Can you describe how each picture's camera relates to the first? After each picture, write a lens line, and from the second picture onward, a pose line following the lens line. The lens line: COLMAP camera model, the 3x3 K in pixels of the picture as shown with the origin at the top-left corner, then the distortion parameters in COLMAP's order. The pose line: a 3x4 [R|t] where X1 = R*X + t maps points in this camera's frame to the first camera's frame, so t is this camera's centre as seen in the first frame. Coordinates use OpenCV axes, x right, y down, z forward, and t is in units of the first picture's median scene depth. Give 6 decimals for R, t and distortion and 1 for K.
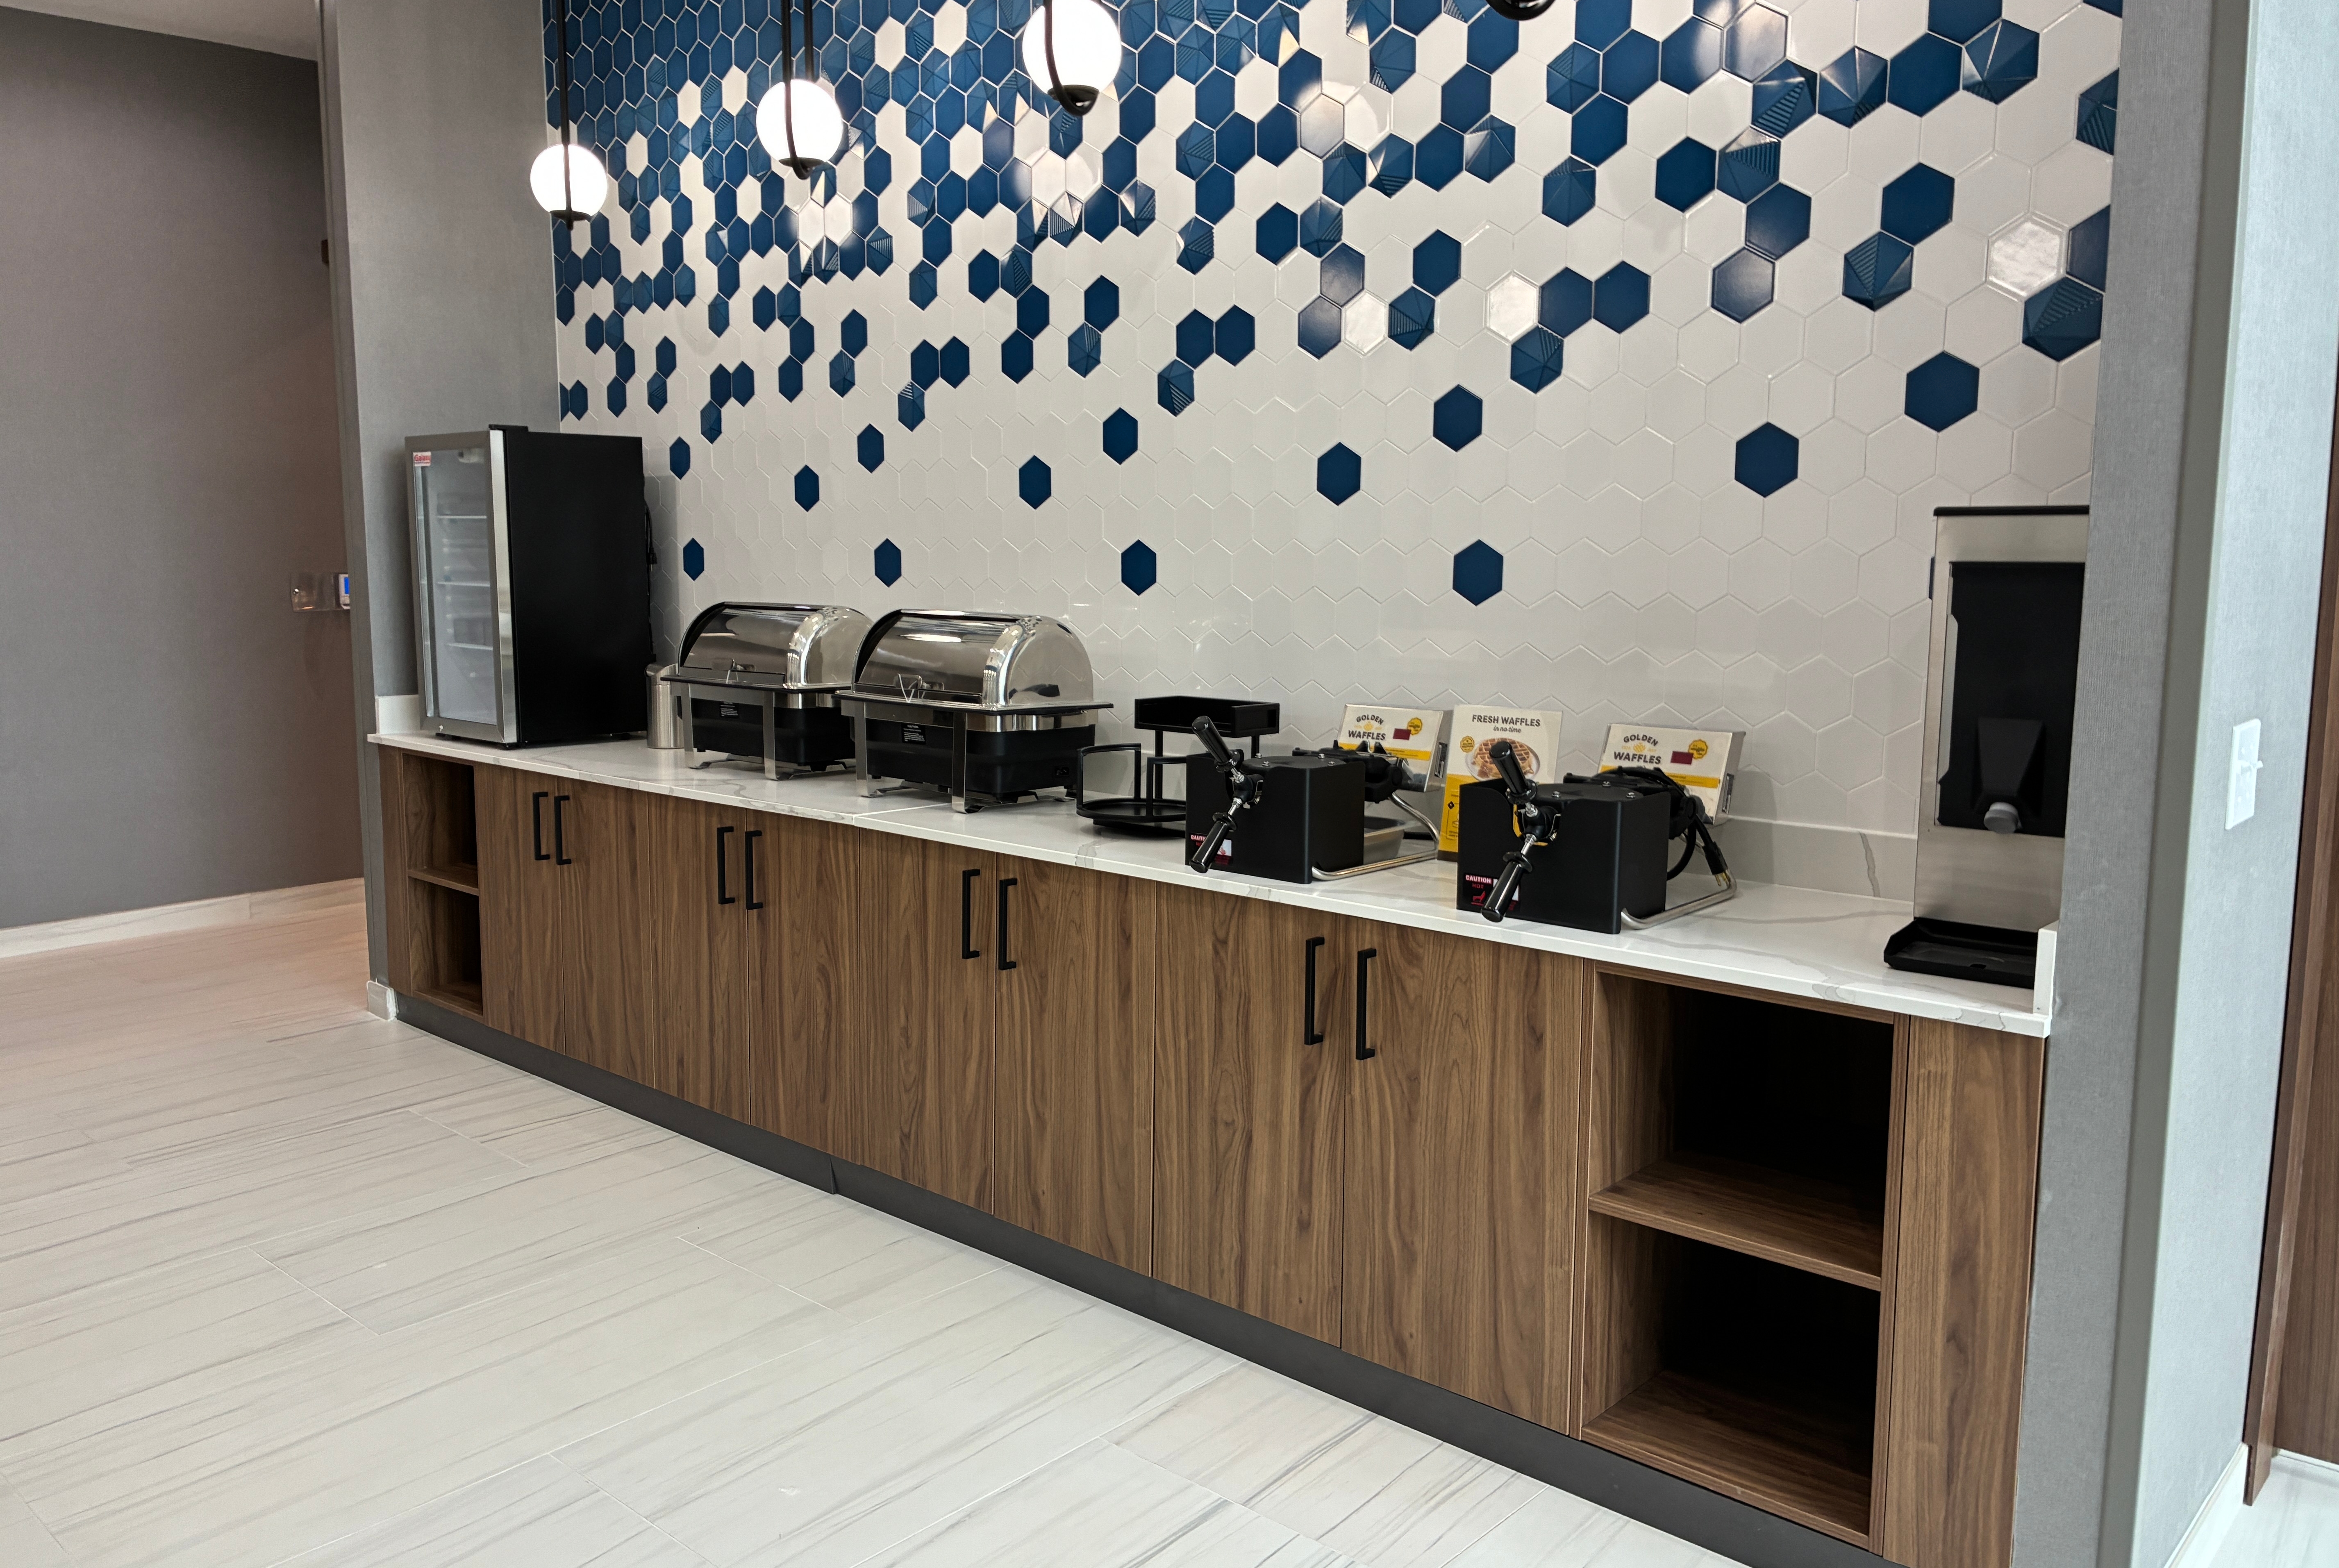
lens RADIAL K [[1738.9, 0, 1178.9], [0, 1738.9, 788.0], [0, 0, 1]] dist [0.047483, -0.112656]
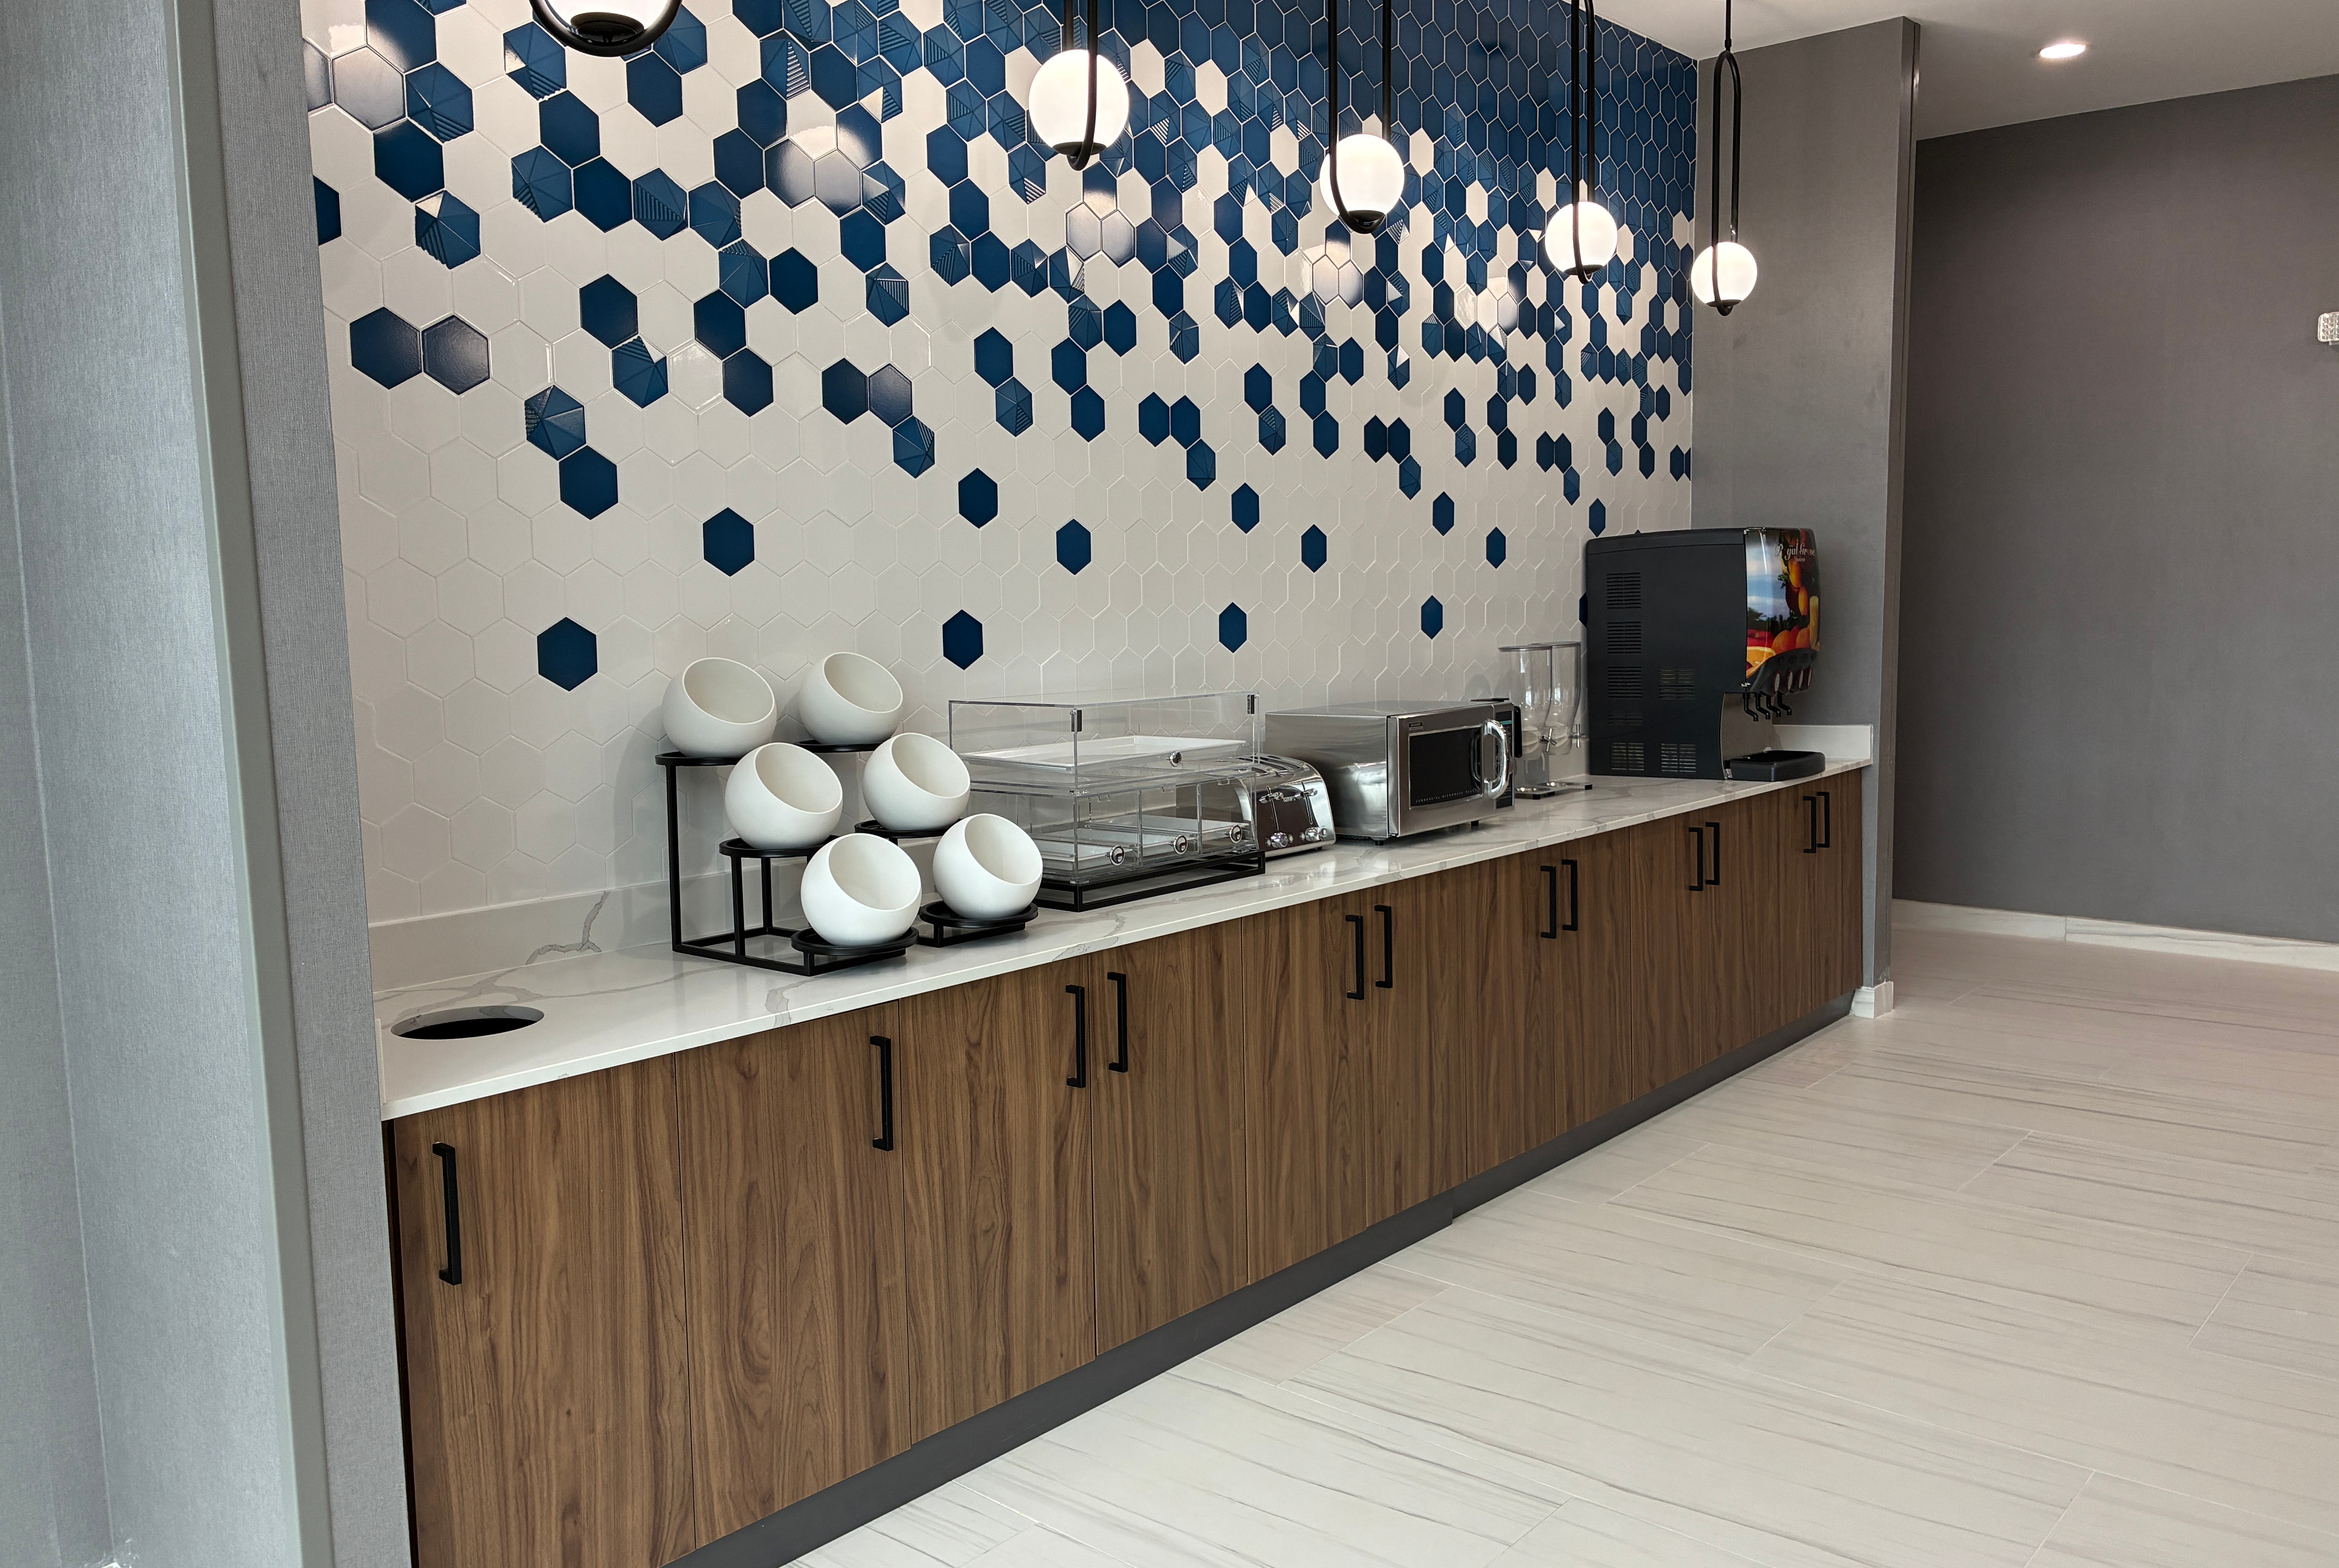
lens RADIAL K [[1738.9, 0, 1178.9], [0, 1738.9, 788.0], [0, 0, 1]] dist [0.047483, -0.112656]
pose [[-0.013114, -0.133800, 0.990922, -0.993901], [0.137978, 0.981284, 0.134325, -0.147467], [-0.990348, 0.138487, 0.005593, 0.958974]]
